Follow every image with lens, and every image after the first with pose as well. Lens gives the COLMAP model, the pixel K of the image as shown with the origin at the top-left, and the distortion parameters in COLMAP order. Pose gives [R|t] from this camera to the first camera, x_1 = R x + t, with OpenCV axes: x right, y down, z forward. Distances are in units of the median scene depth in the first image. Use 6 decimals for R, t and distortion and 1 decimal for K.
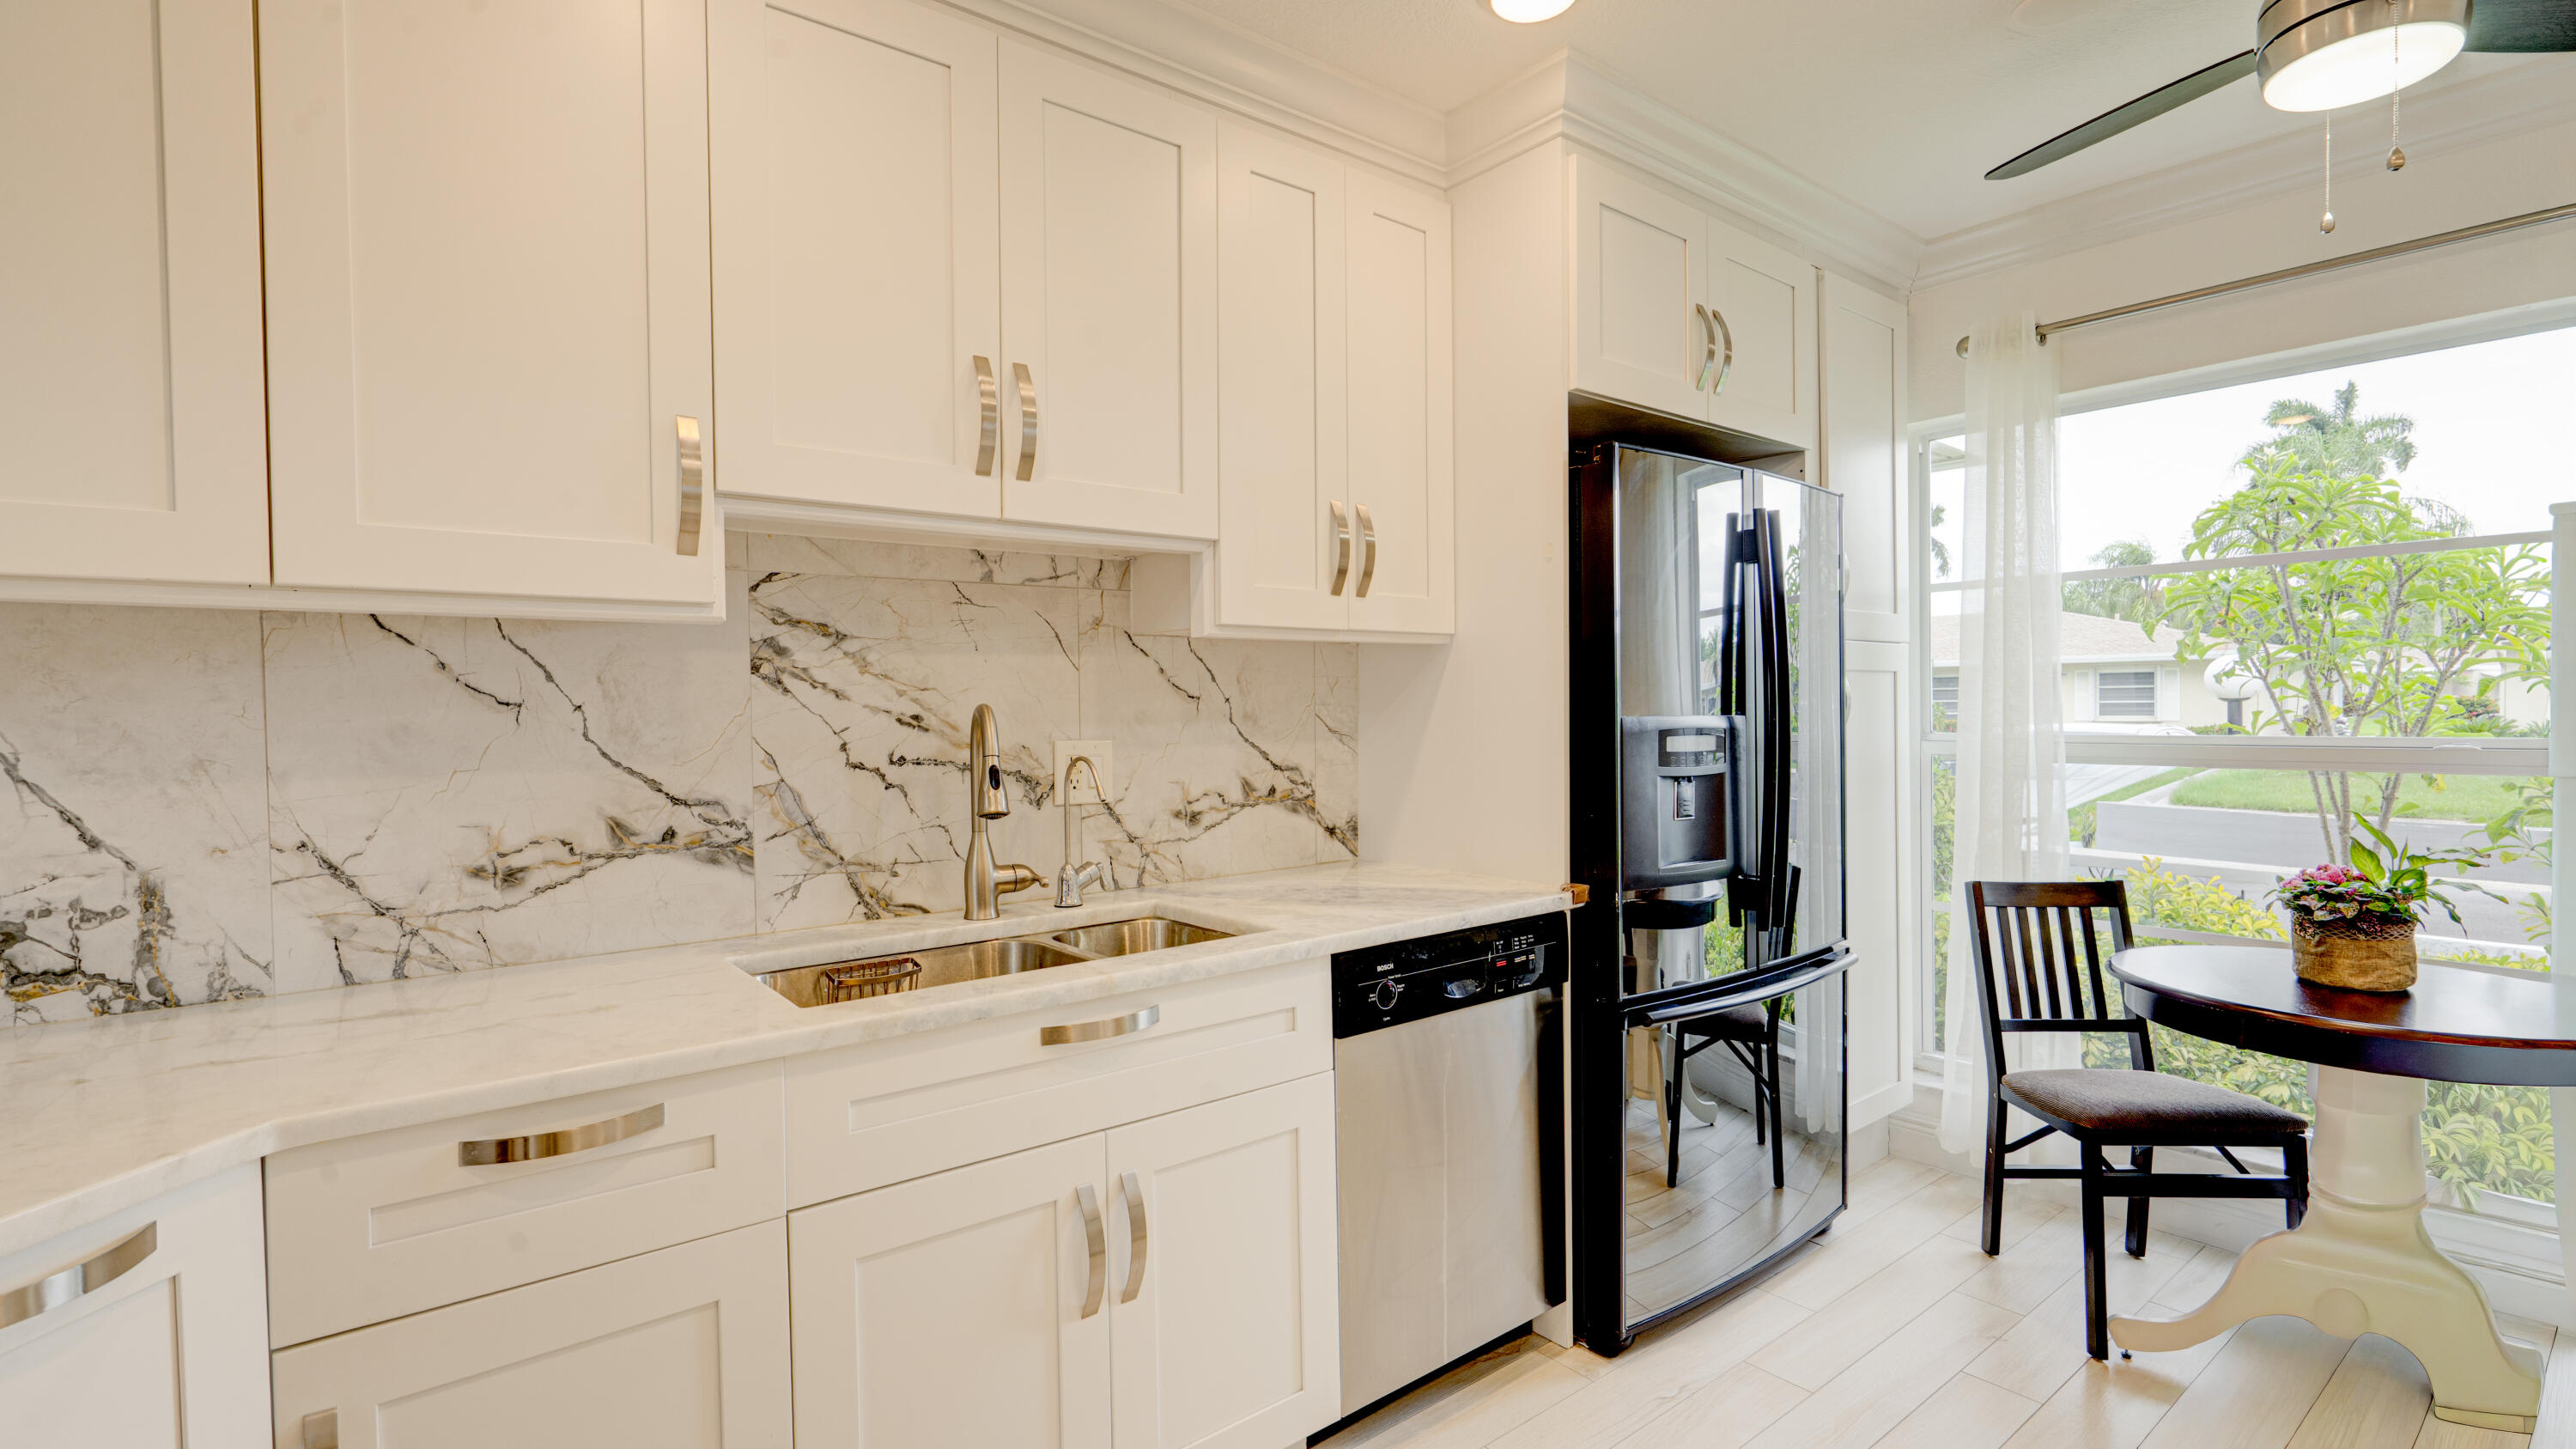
lens RADIAL K [[1178.7, 0, 1310.5], [0, 1178.7, 725.5], [0, 0, 1]] dist [-0.011253, 0.005304]
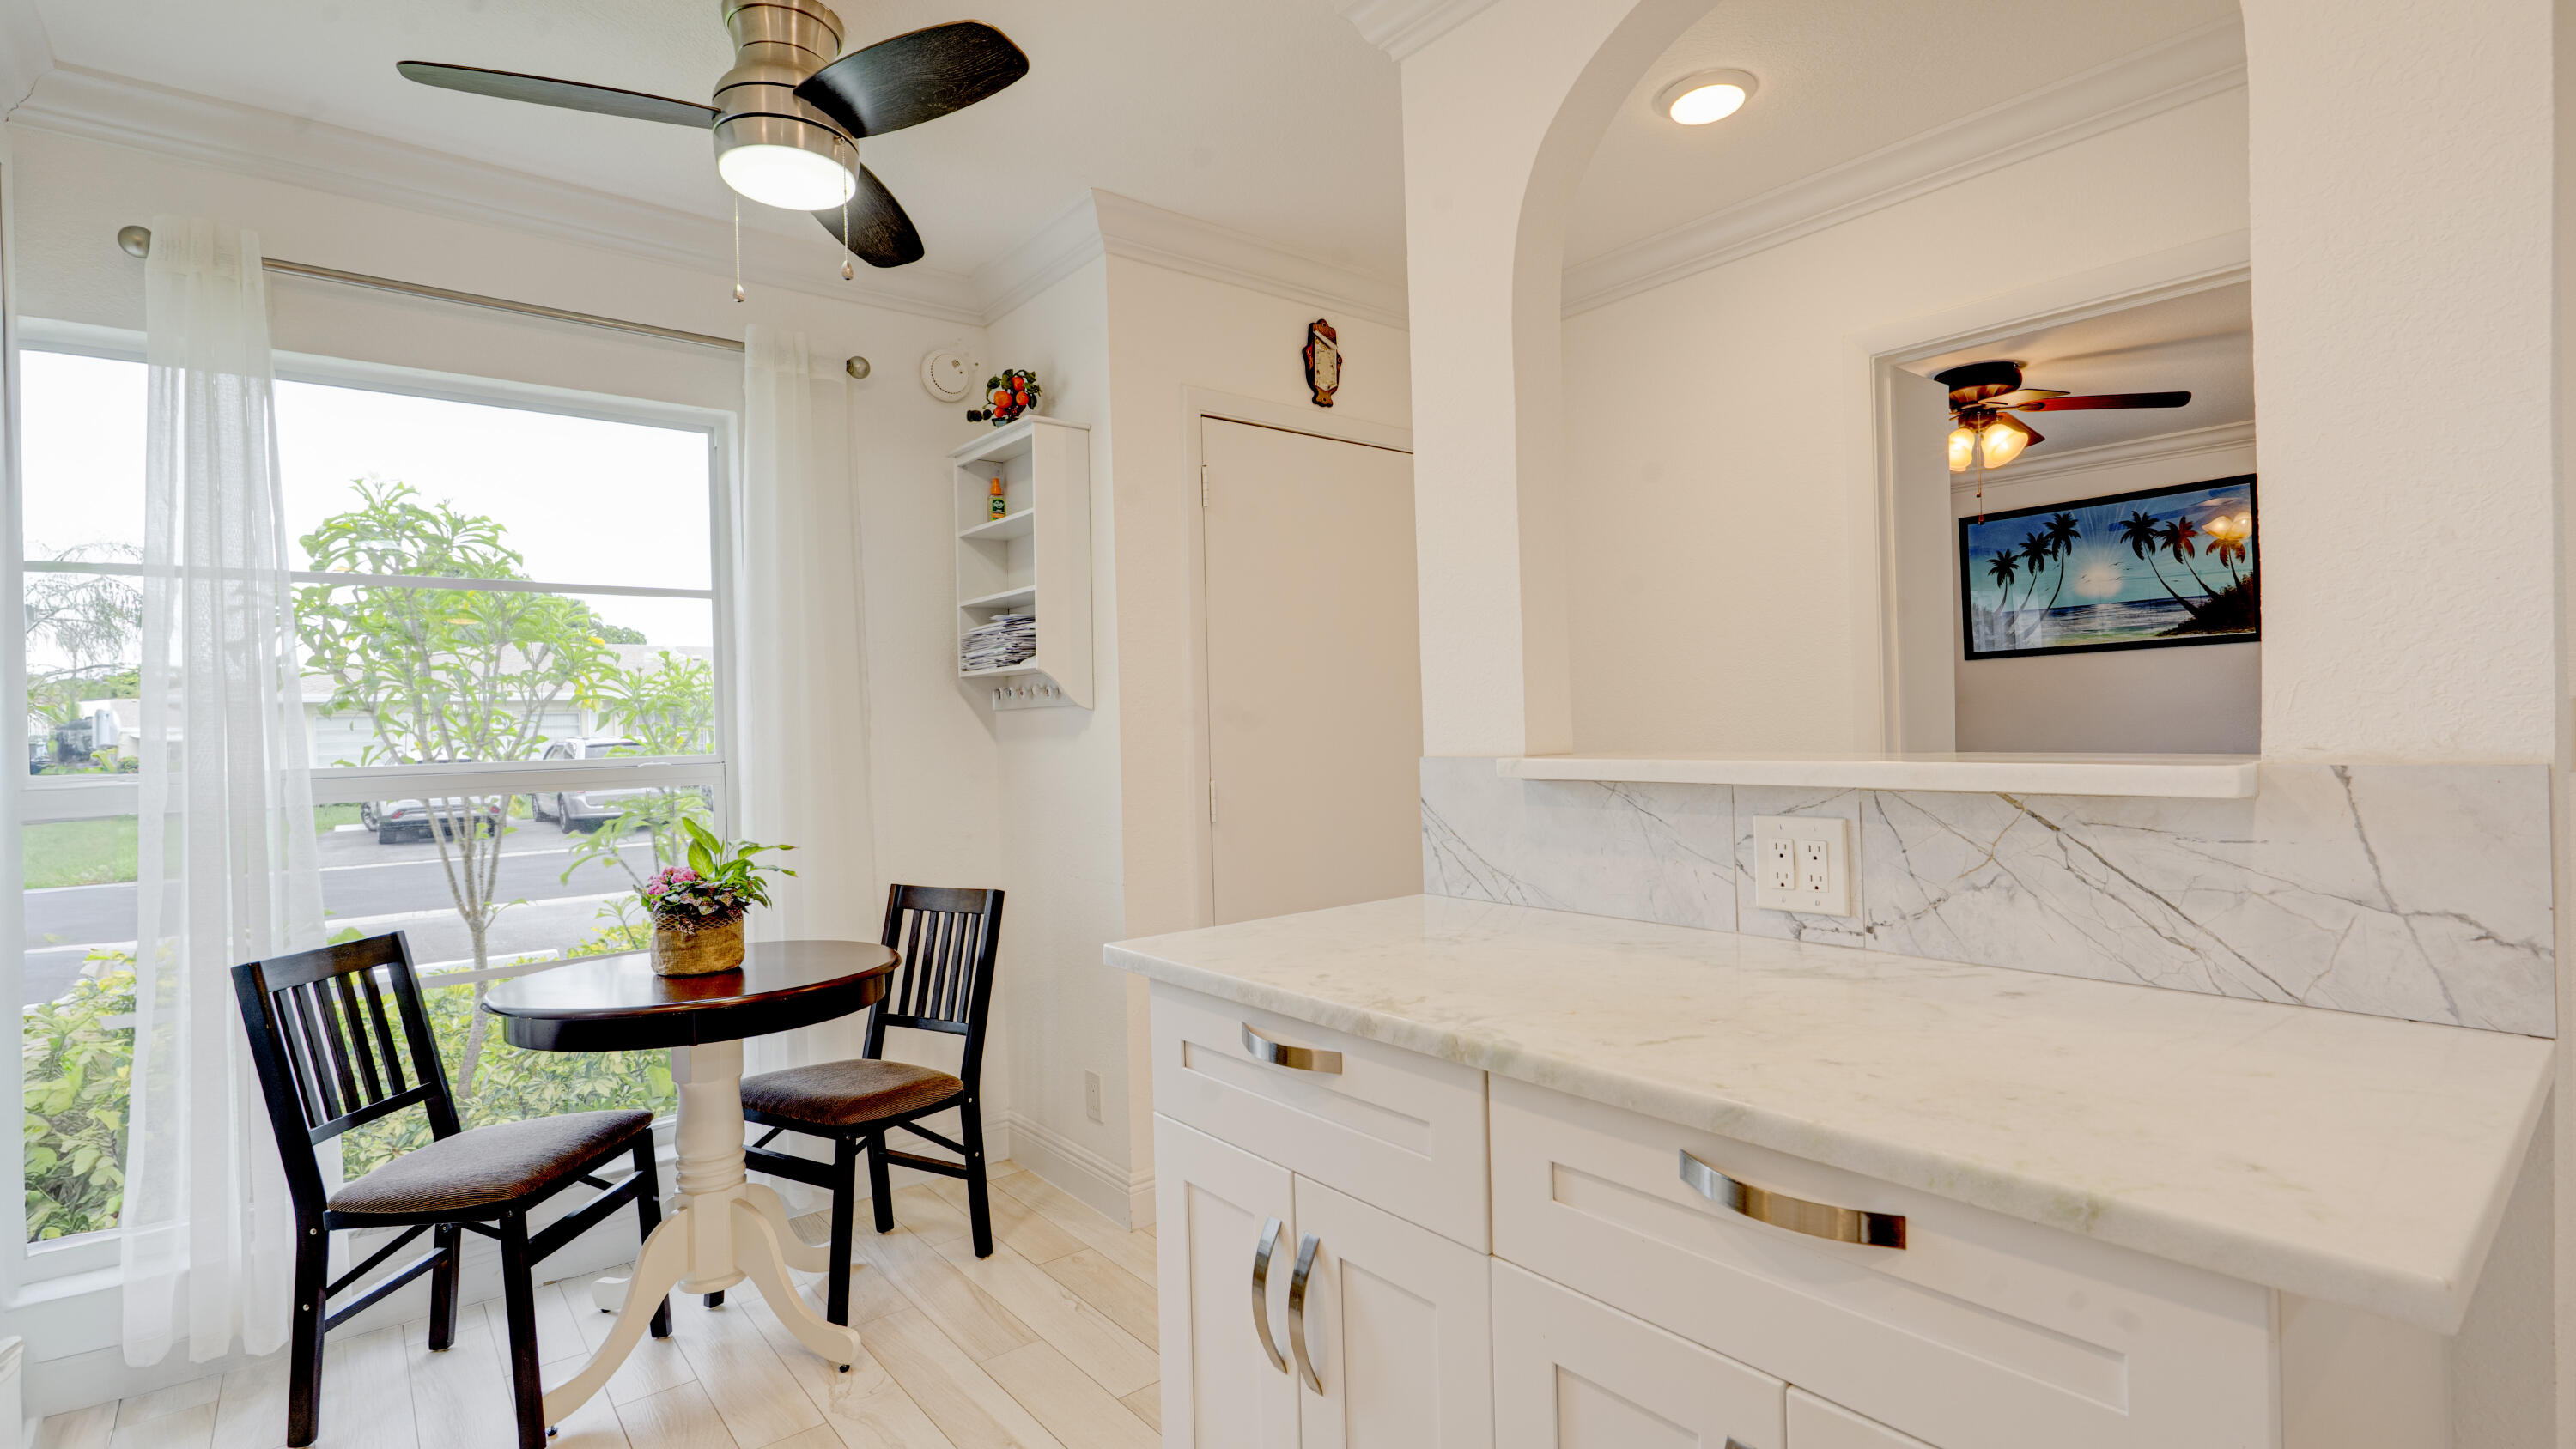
lens RADIAL K [[1178.3, 0, 1287.3], [0, 1178.3, 724.1], [0, 0, 1]] dist [-0.011253, 0.005304]
pose [[-0.003613, 0.023606, 0.999715, -0.222296], [0.043517, 0.998778, -0.023427, 0.034043], [-0.999046, 0.043420, -0.004635, 0.405867]]
